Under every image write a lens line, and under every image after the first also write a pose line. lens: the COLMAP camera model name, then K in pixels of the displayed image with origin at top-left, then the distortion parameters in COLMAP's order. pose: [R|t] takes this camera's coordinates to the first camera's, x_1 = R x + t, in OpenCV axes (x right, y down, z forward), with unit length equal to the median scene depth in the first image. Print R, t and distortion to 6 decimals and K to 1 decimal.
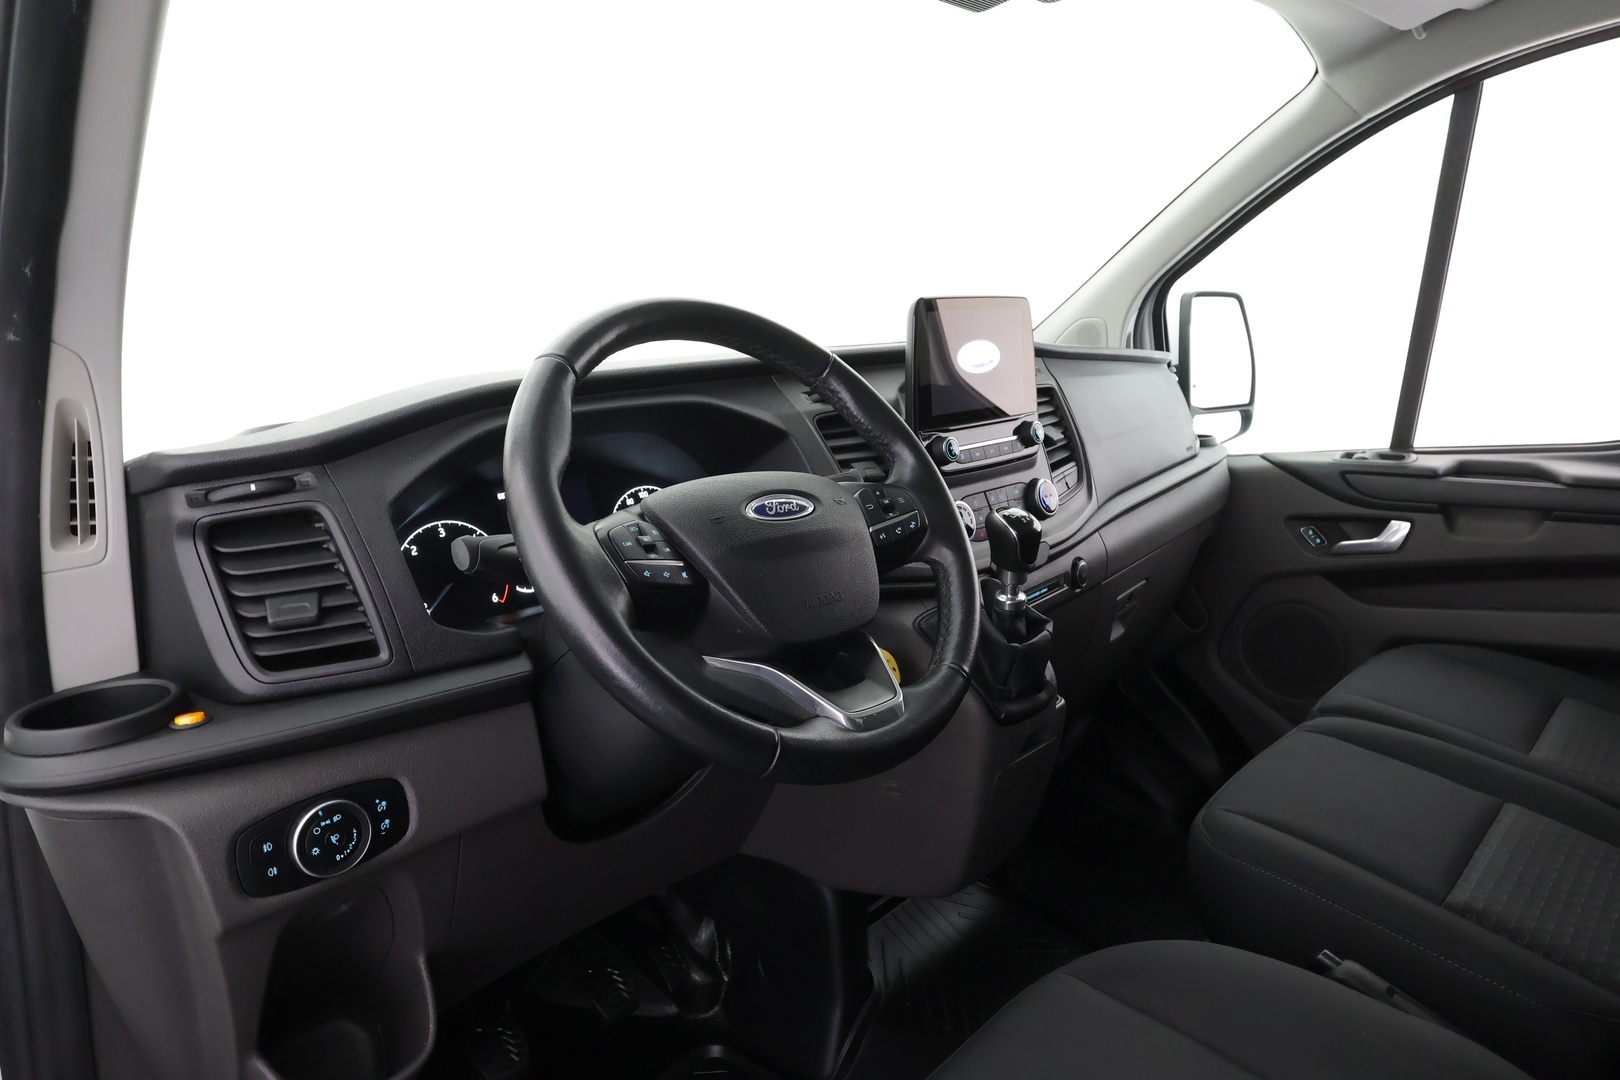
lens RADIAL K [[1001.6, 0, 807.7], [0, 1001.6, 536.5], [0, 0, 1]] dist [0.026683, -0.001183]
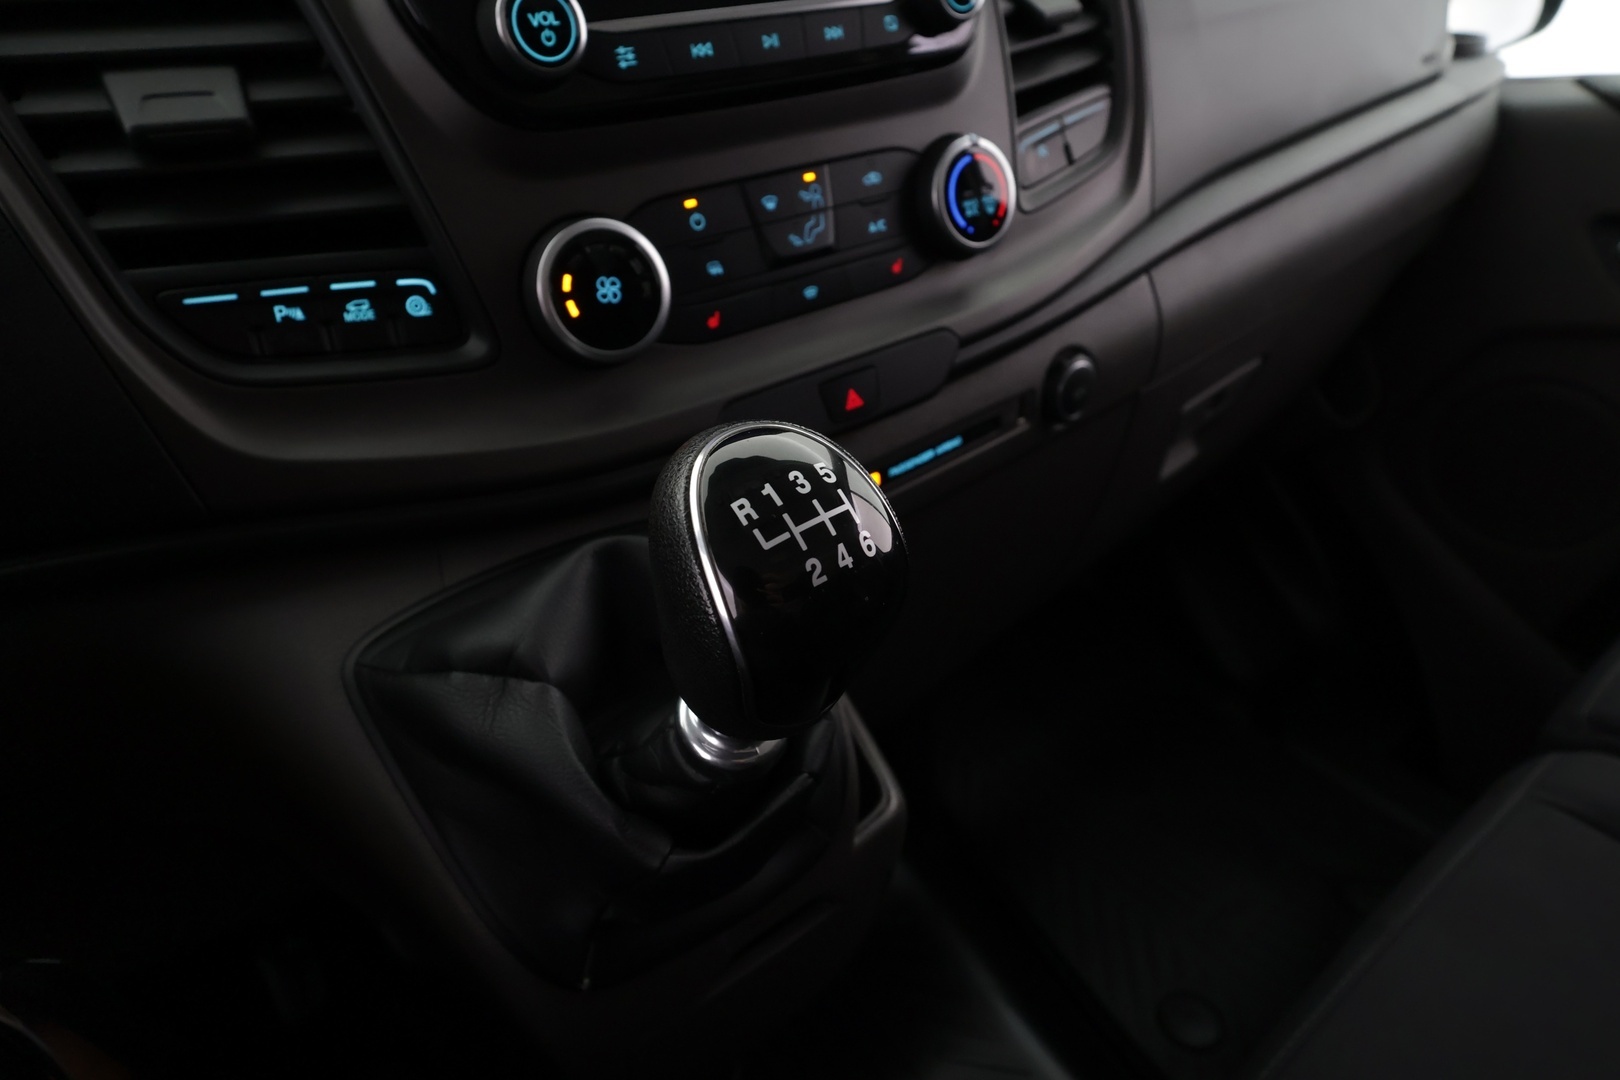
lens RADIAL K [[915.5, 0, 810.7], [0, 915.5, 536.0], [0, 0, 1]] dist [0.003658, 0.002245]
pose [[0.985942, 0.081835, -0.145679, 0.196466], [-0.022321, 0.928547, 0.370542, -0.037441], [0.165593, -0.362081, 0.917320, 0.534662]]
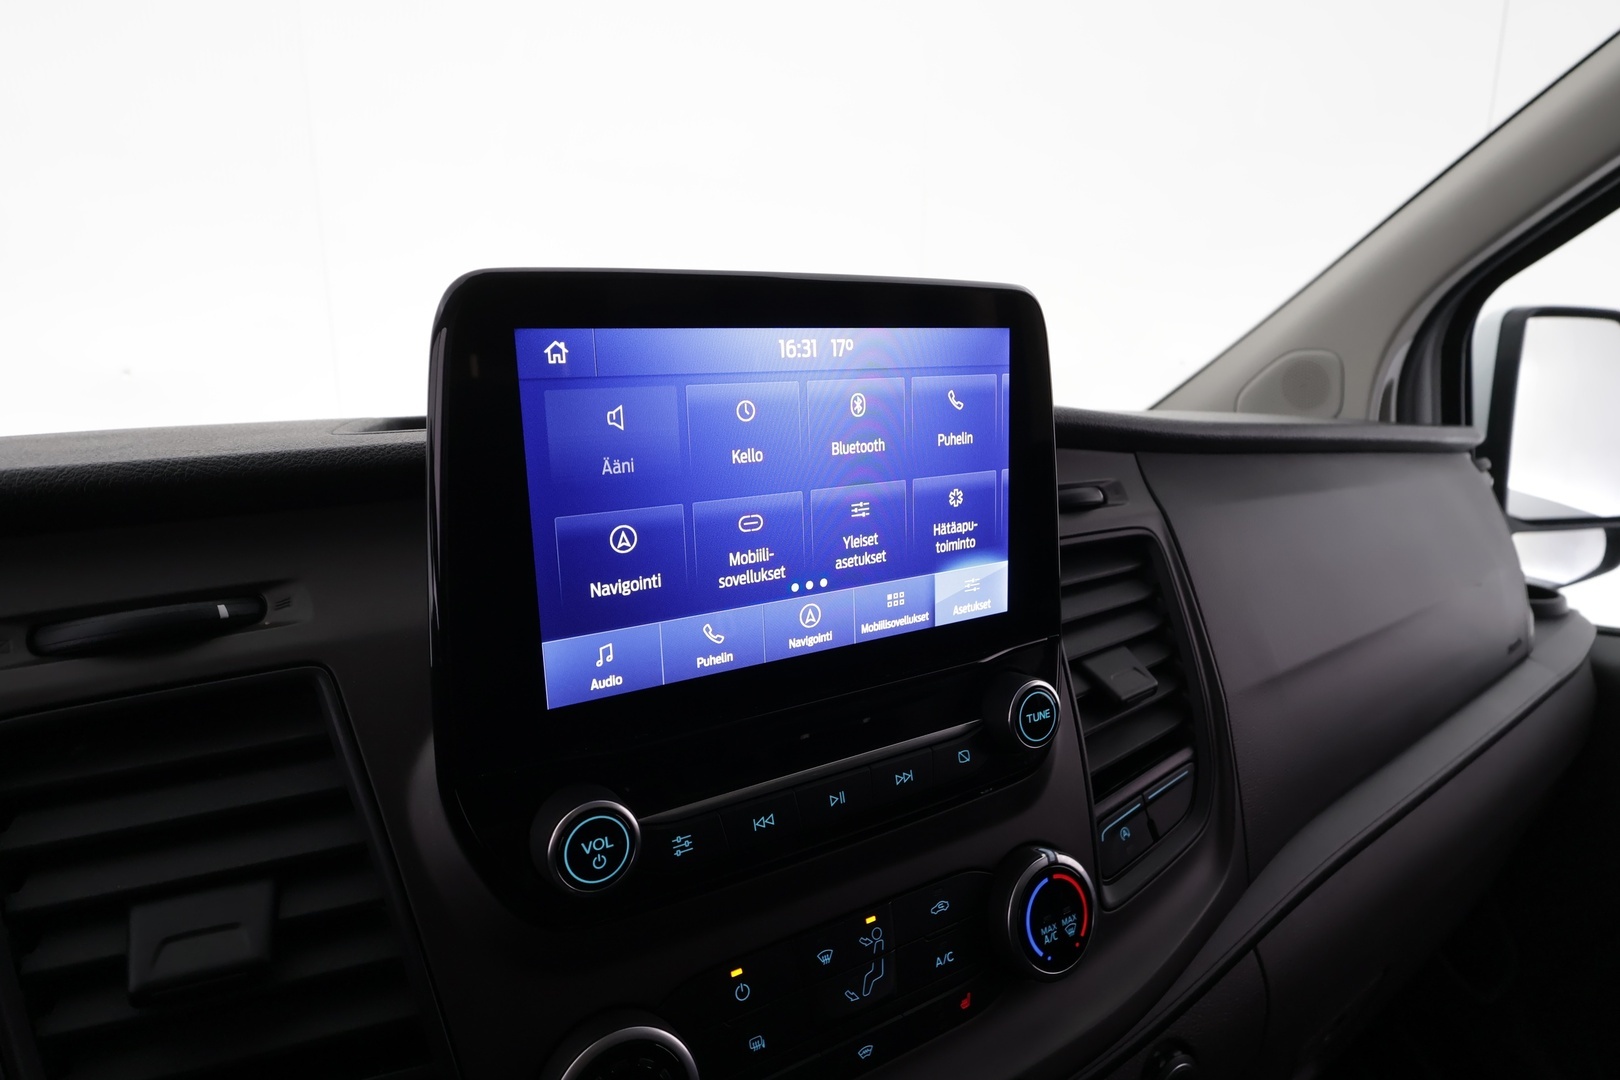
lens RADIAL K [[915.5, 0, 811.7], [0, 915.5, 536.7], [0, 0, 1]] dist [0.003658, 0.002245]
pose [[0.967246, 0.078976, -0.241243, 0.185234], [-0.077353, 0.996872, 0.016209, -0.131073], [0.241768, 0.002983, 0.970329, 0.572951]]
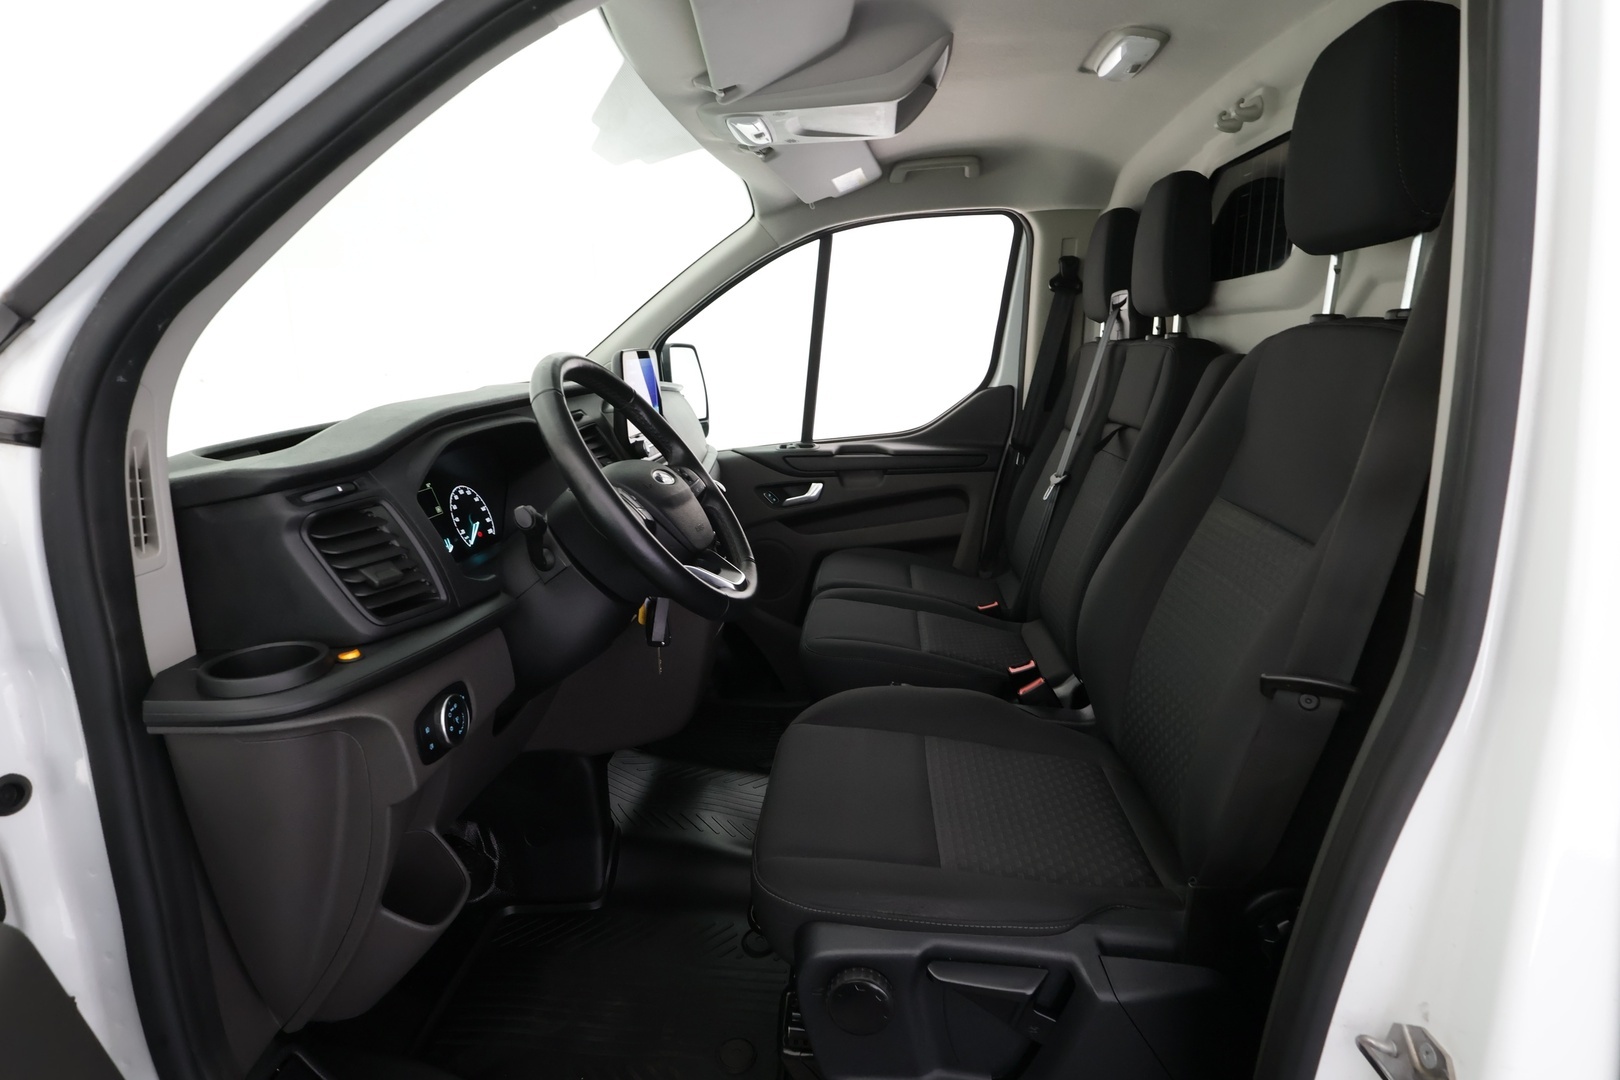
lens RADIAL K [[890.8, 0, 812.4], [0, 890.8, 544.3], [0, 0, 1]] dist [0.007908, -0.000010]
pose [[0.763213, -0.119563, 0.634989, -0.433442], [0.120914, 0.991799, 0.041417, 0.027405], [-0.634733, 0.045169, 0.771410, -0.169680]]
